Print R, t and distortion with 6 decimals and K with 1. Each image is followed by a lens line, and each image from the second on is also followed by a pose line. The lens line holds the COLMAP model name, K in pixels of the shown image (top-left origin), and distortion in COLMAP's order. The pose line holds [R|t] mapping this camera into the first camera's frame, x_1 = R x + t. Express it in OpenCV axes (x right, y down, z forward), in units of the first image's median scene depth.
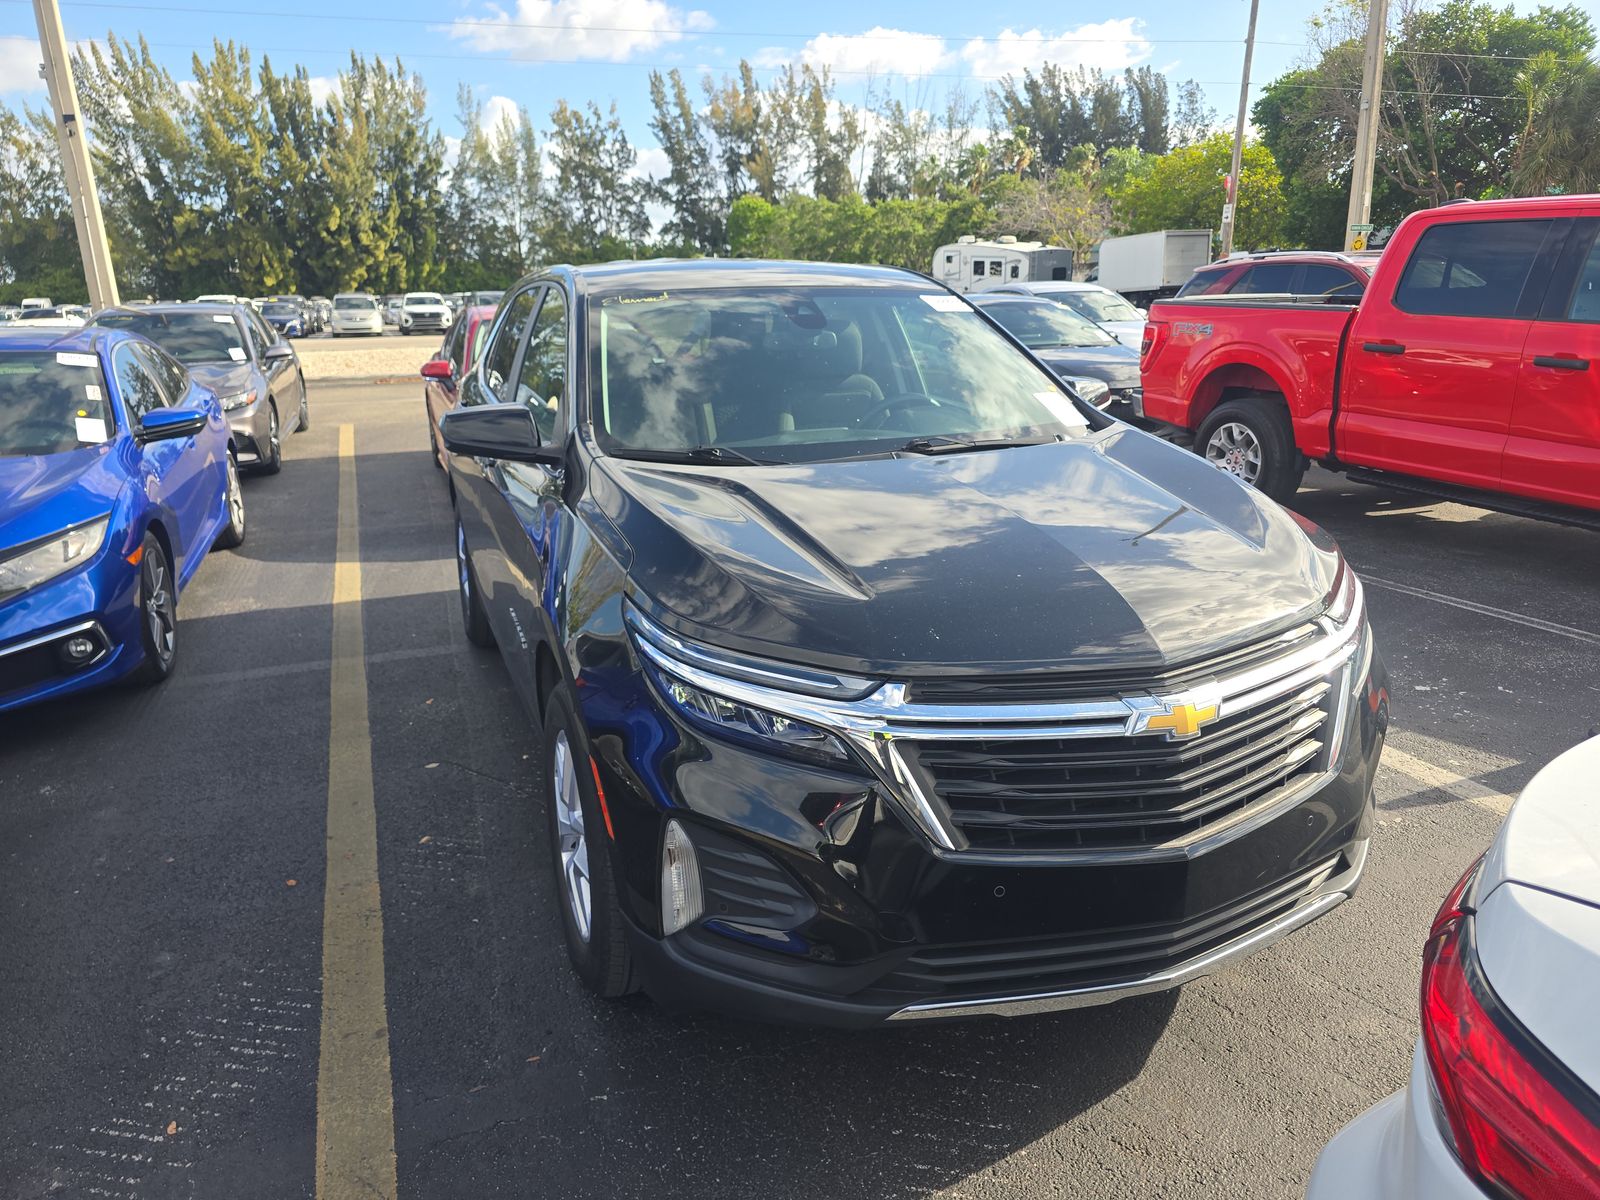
lens RADIAL K [[1076.2, 0, 806.7], [0, 1076.2, 594.9], [0, 0, 1]] dist [0.044480, -0.033961]
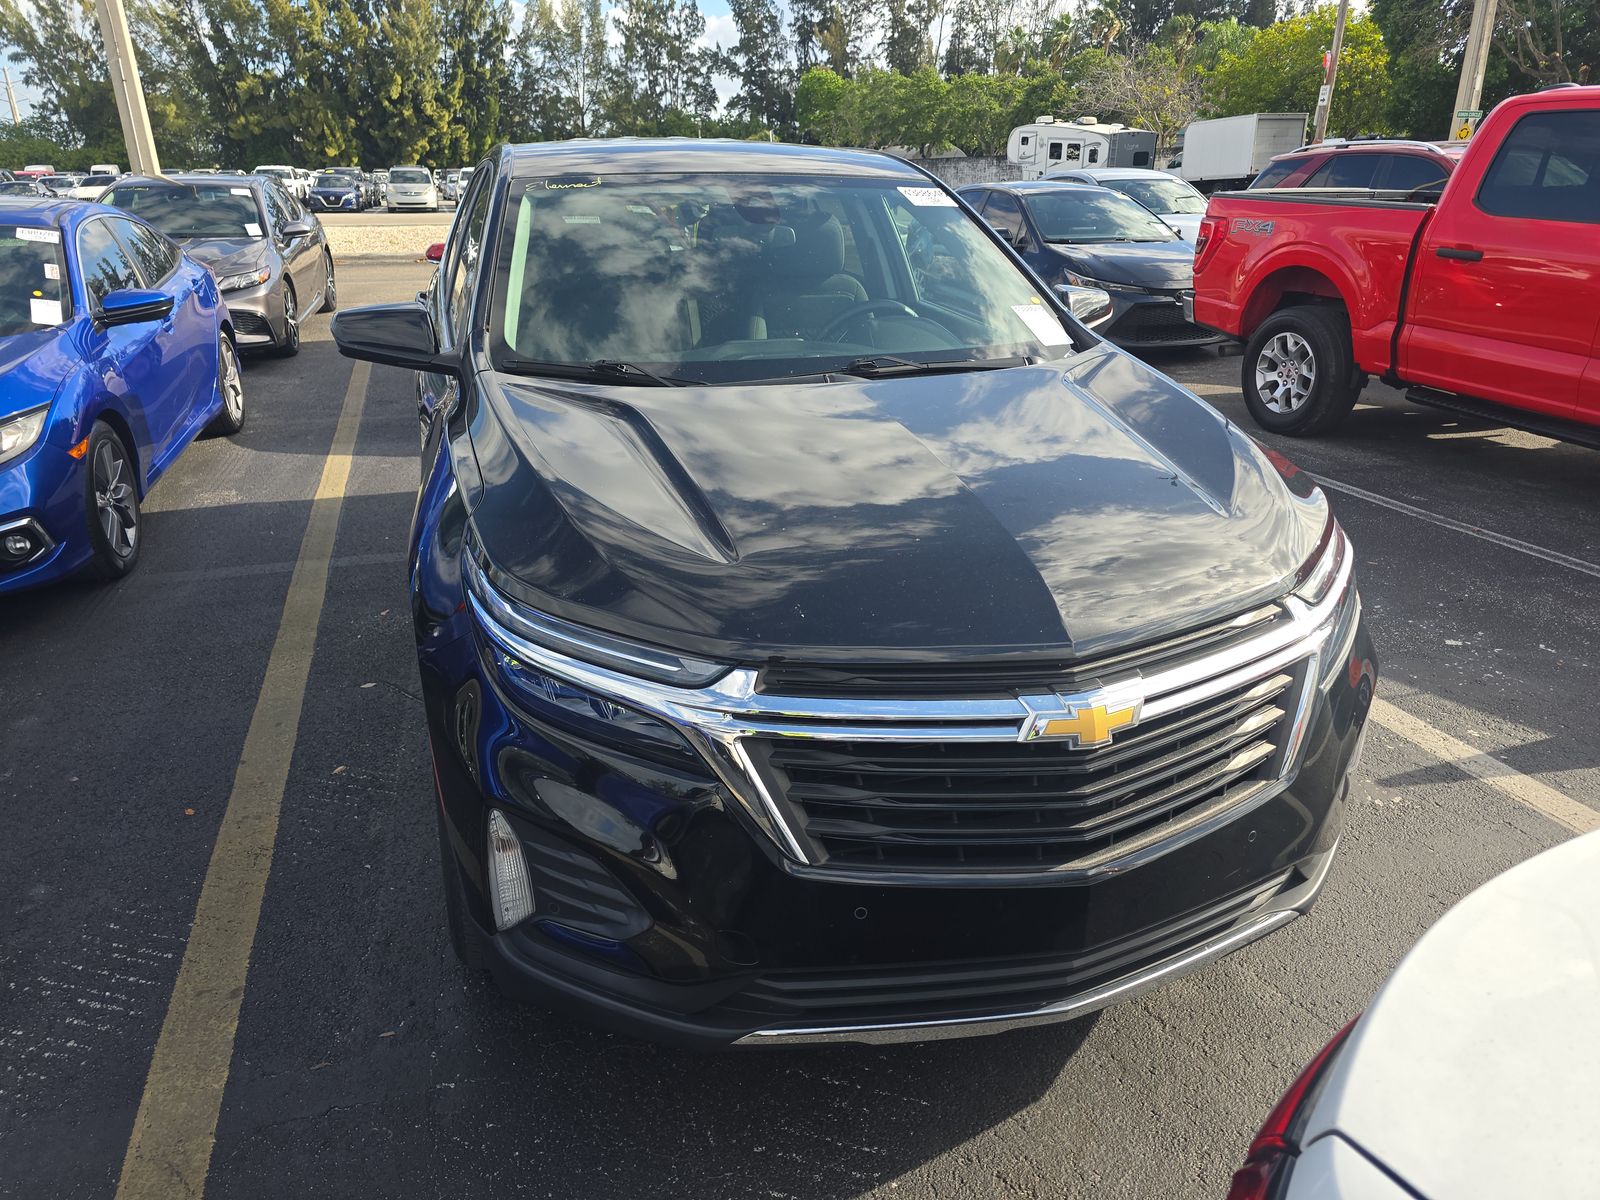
lens RADIAL K [[1076.2, 0, 803.8], [0, 1076.2, 590.7], [0, 0, 1]] dist [0.044480, -0.033961]
pose [[0.997875, 0.039960, -0.051457, 0.069870], [-0.034907, 0.994807, 0.095608, -0.025196], [0.055011, -0.093609, 0.994088, 0.071127]]
